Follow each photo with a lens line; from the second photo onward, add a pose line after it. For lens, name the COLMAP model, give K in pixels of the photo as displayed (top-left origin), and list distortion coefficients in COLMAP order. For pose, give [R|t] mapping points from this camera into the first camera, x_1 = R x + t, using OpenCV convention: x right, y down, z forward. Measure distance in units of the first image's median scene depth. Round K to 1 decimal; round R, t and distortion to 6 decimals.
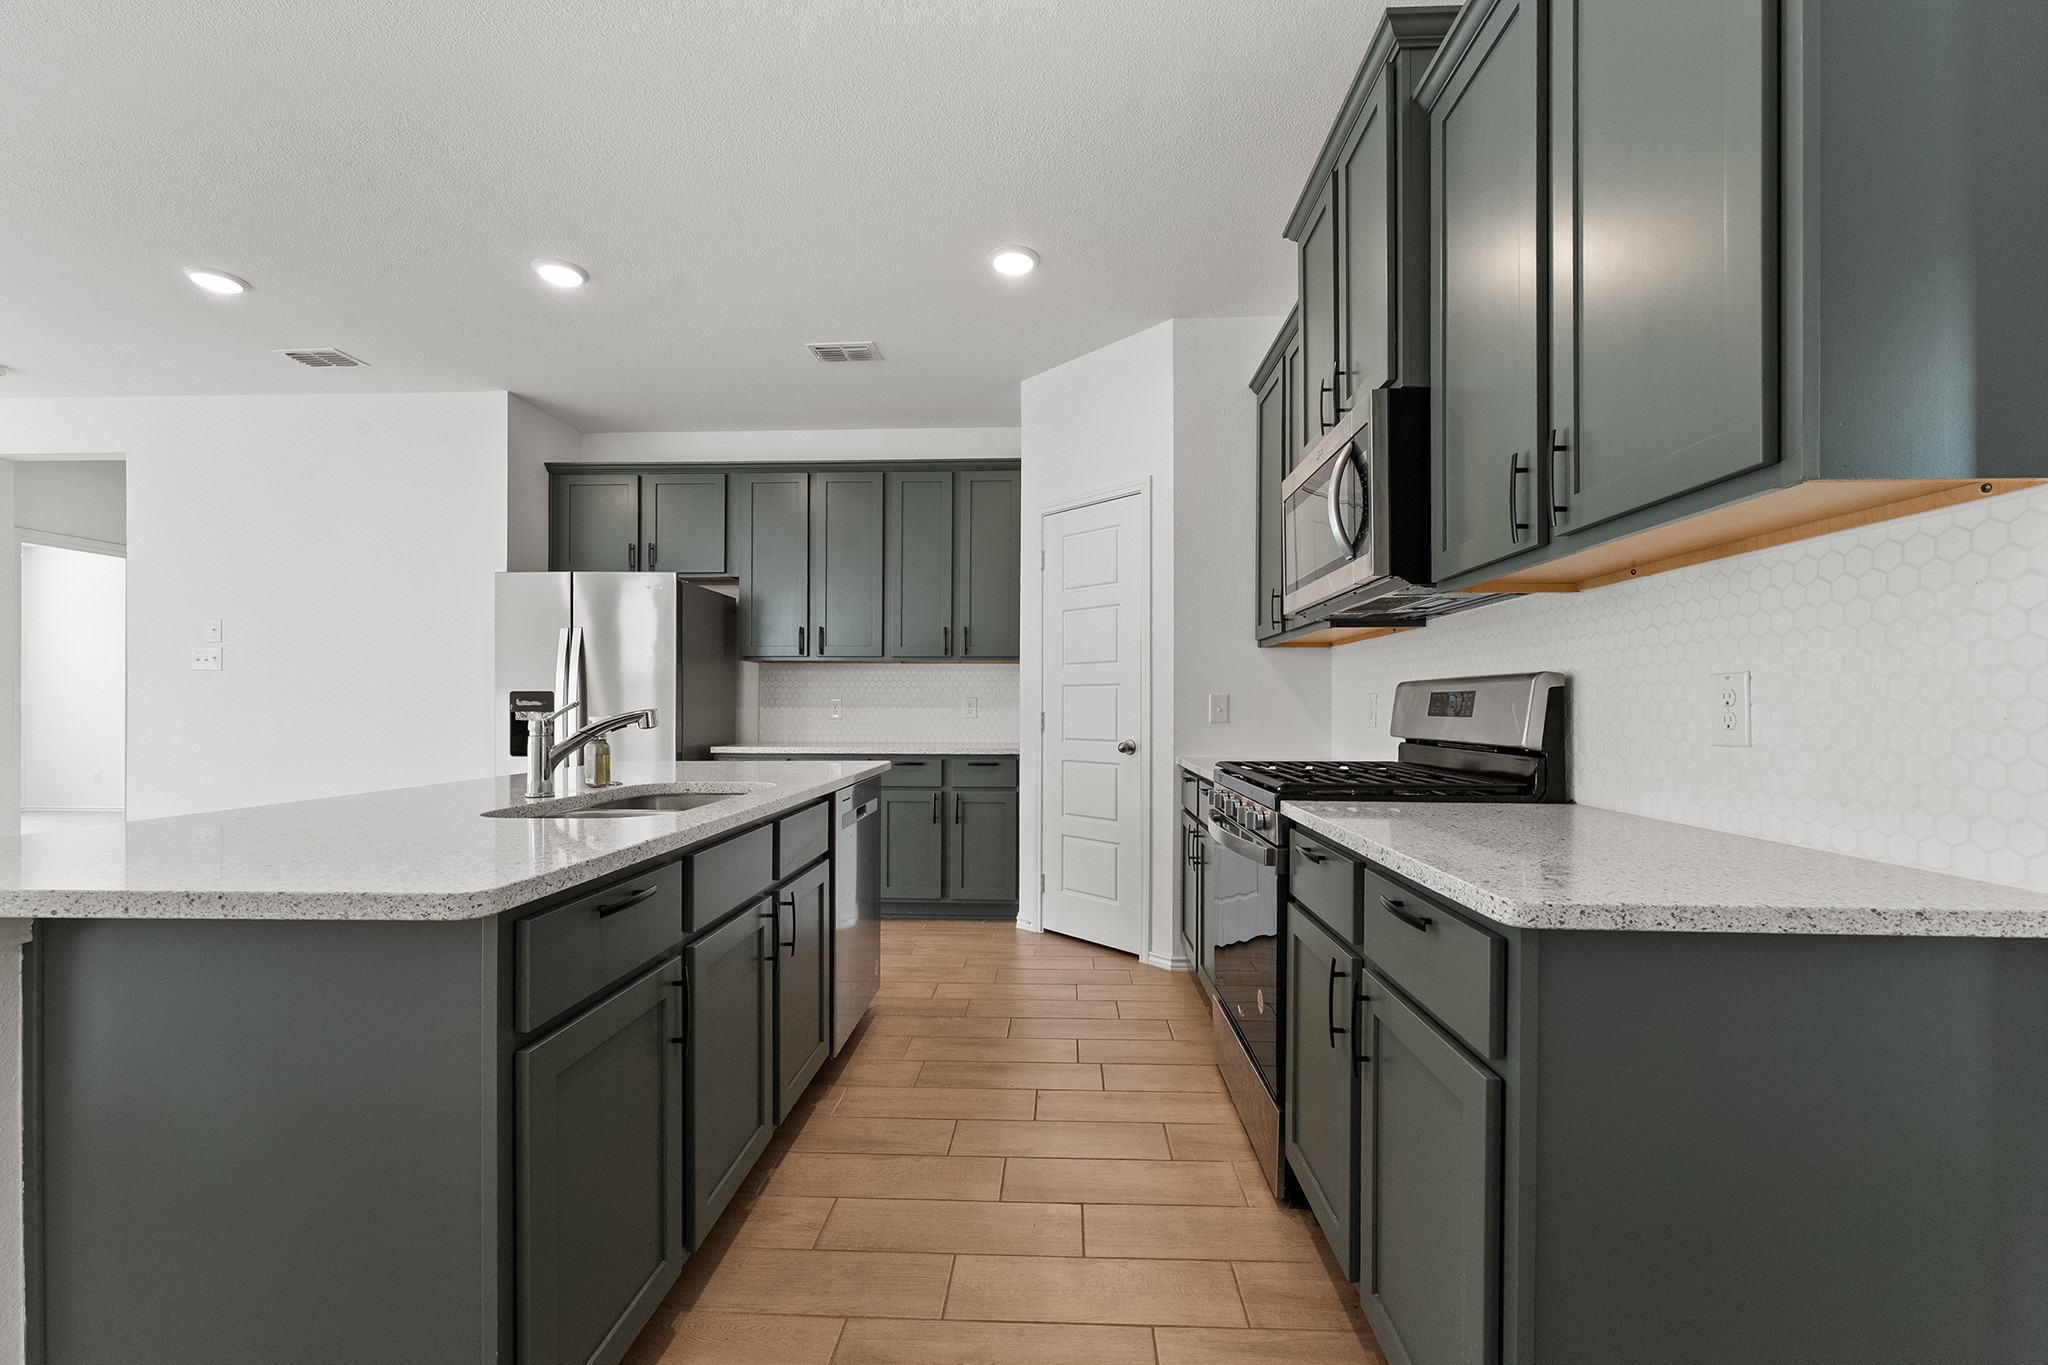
lens RADIAL K [[836.7, 0, 1029.8], [0, 836.7, 722.8], [0, 0, 1]] dist [-0.000591, -0.000111]
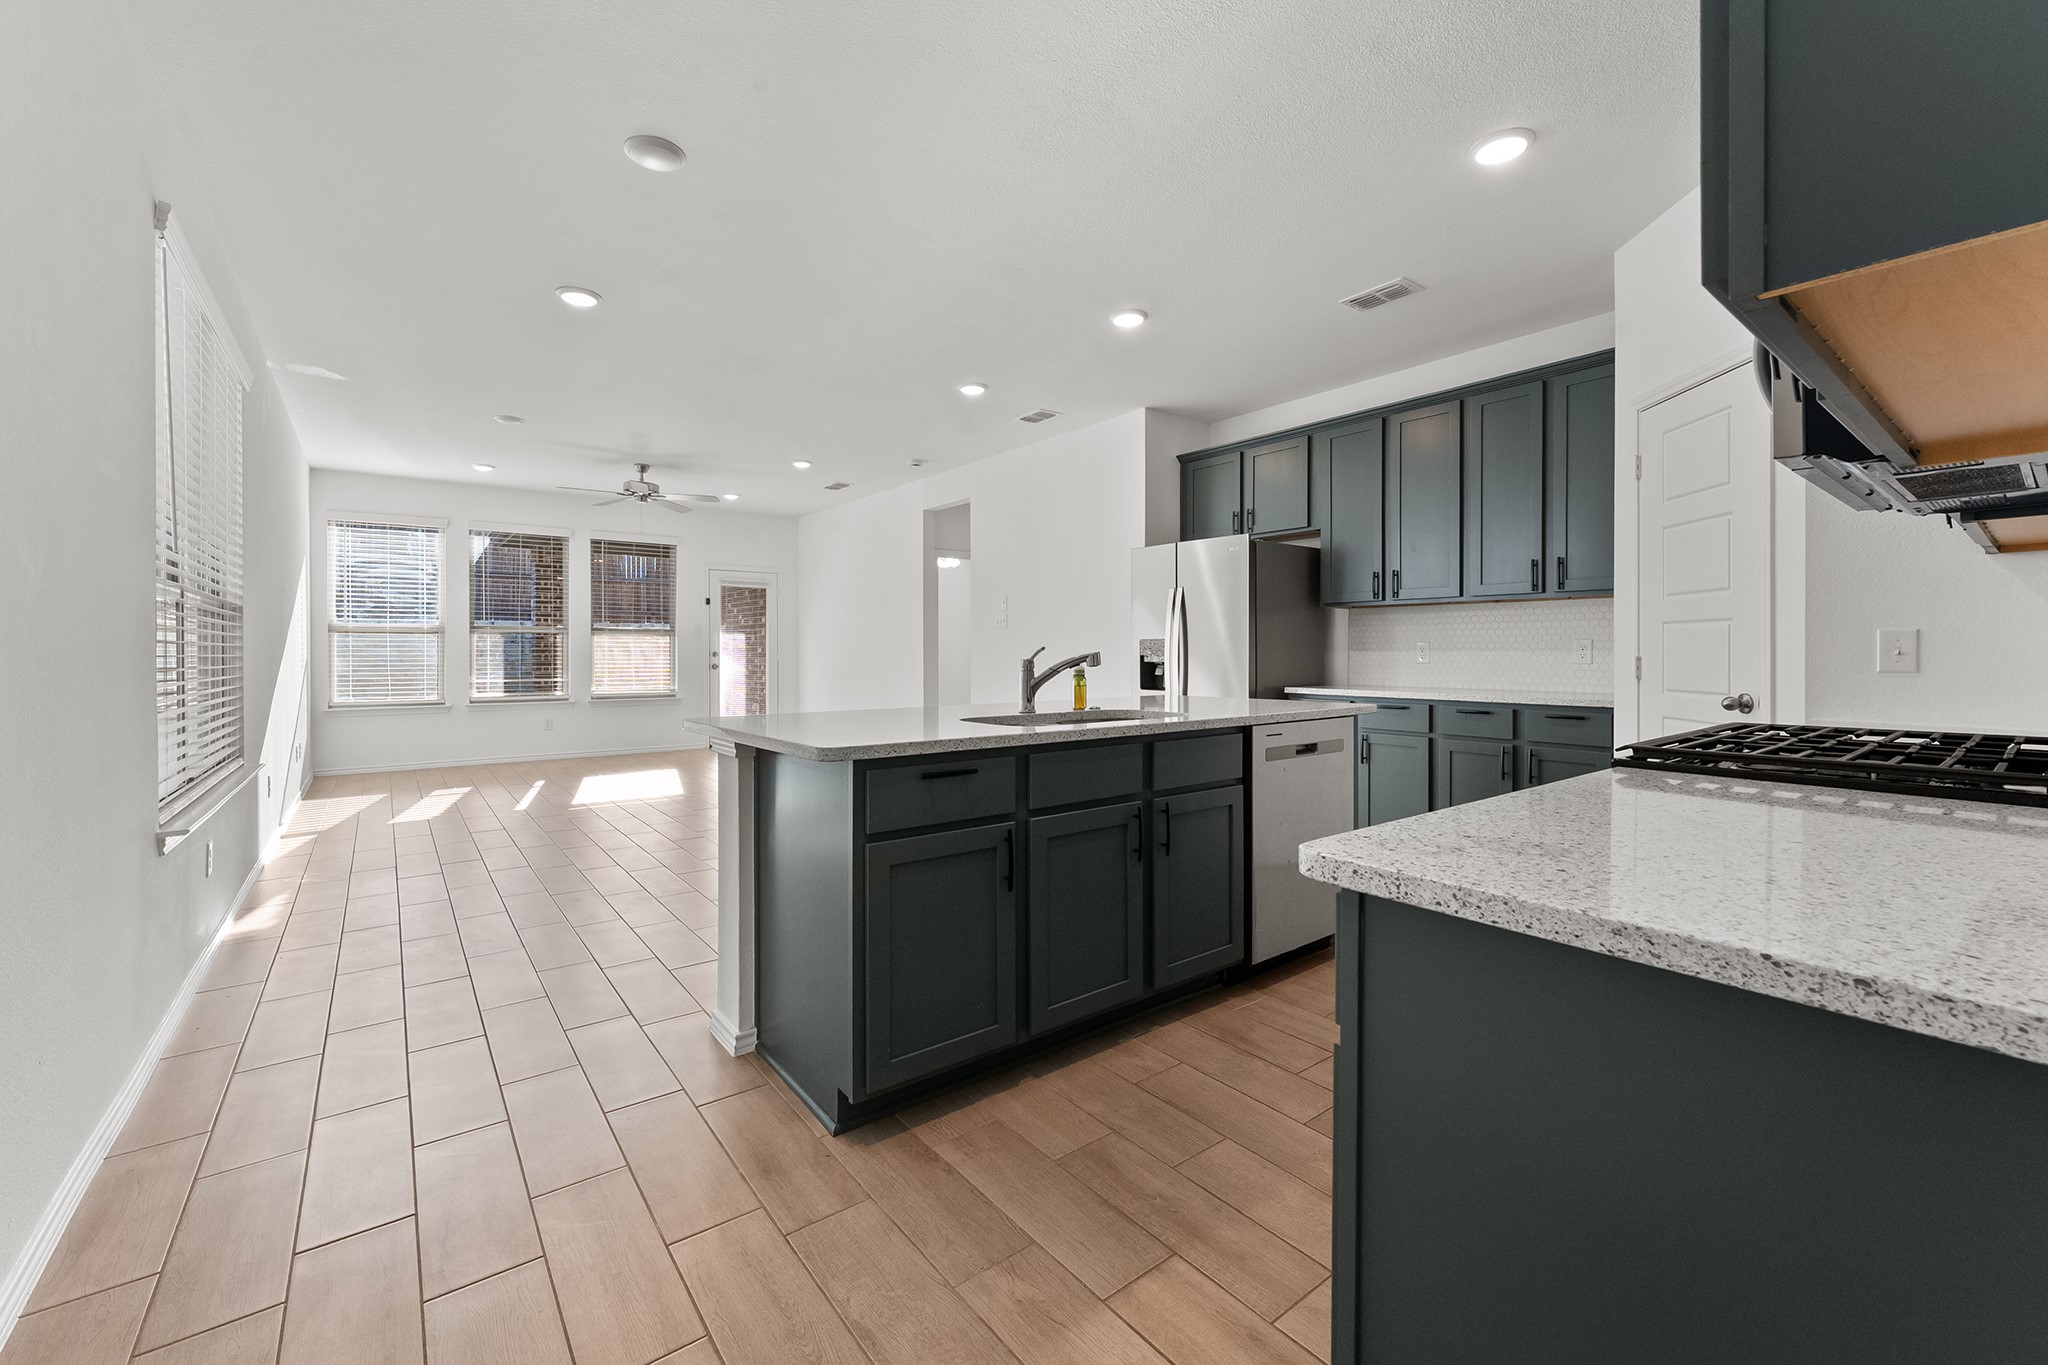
lens RADIAL K [[827.0, 0, 1018.7], [0, 827.0, 673.2], [0, 0, 1]] dist [-0.000081, -0.000087]
pose [[0.640897, 0.017832, -0.767420, 0.245659], [-0.012660, 0.999840, 0.012659, 0.000988], [0.767523, 0.001603, 0.641020, 0.032012]]
